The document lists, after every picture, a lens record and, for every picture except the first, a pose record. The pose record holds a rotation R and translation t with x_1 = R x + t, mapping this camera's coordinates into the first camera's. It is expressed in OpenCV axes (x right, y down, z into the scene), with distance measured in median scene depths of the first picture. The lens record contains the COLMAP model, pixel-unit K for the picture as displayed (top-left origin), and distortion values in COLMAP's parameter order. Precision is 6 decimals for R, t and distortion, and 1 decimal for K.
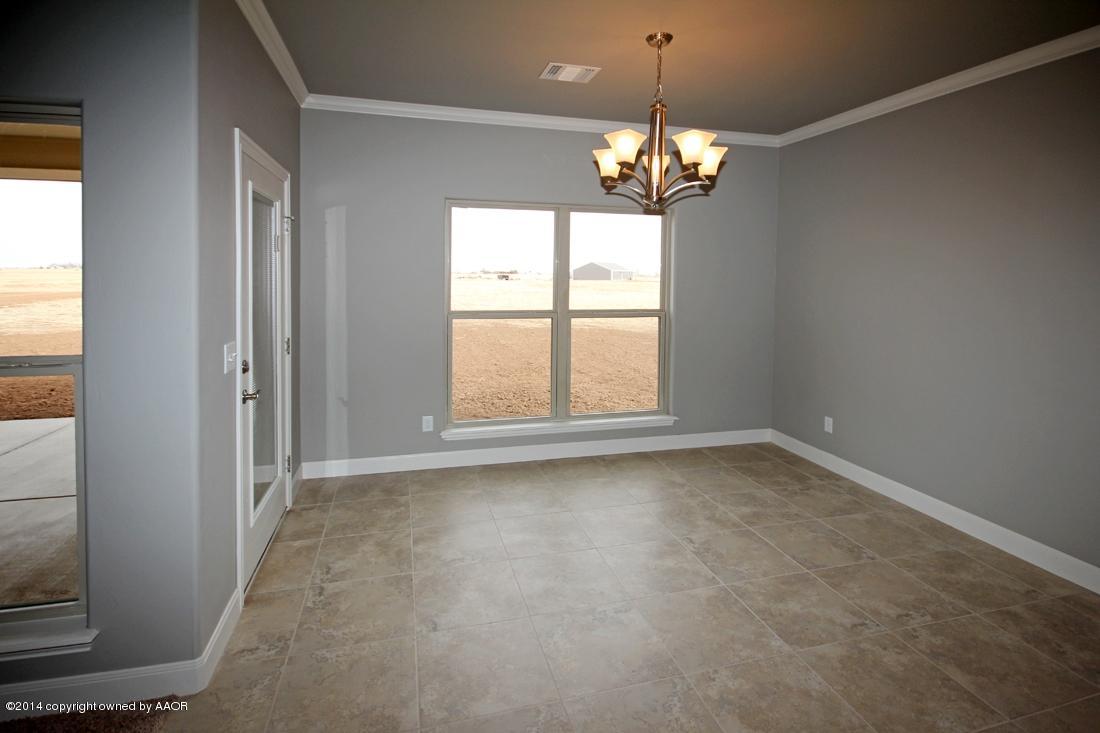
lens RADIAL K [[554.8, 0, 535.1], [0, 554.8, 301.8], [0, 0, 1]] dist [-0.008222, -0.001355]
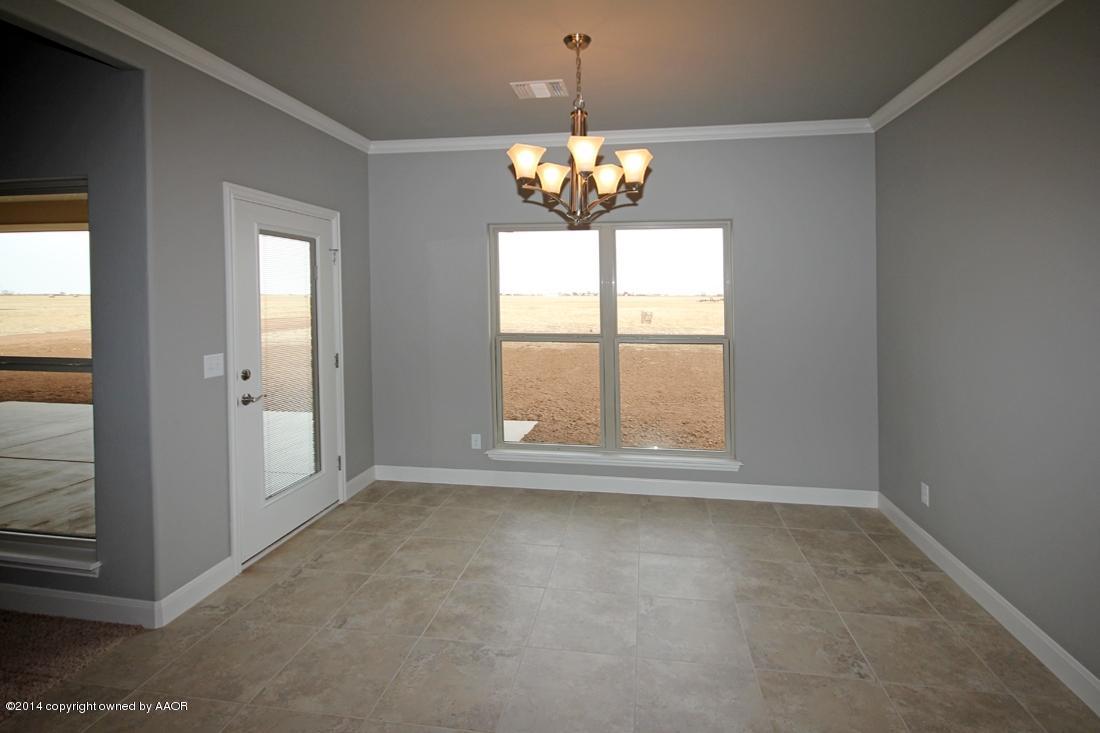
lens RADIAL K [[554.8, 0, 493.0], [0, 554.8, 307.4], [0, 0, 1]] dist [-0.008222, -0.001355]
pose [[0.910658, 0.000206, -0.413162, 0.414643], [-0.013112, 0.999511, -0.028401, -0.001647], [0.412954, 0.031281, 0.910215, 0.096226]]
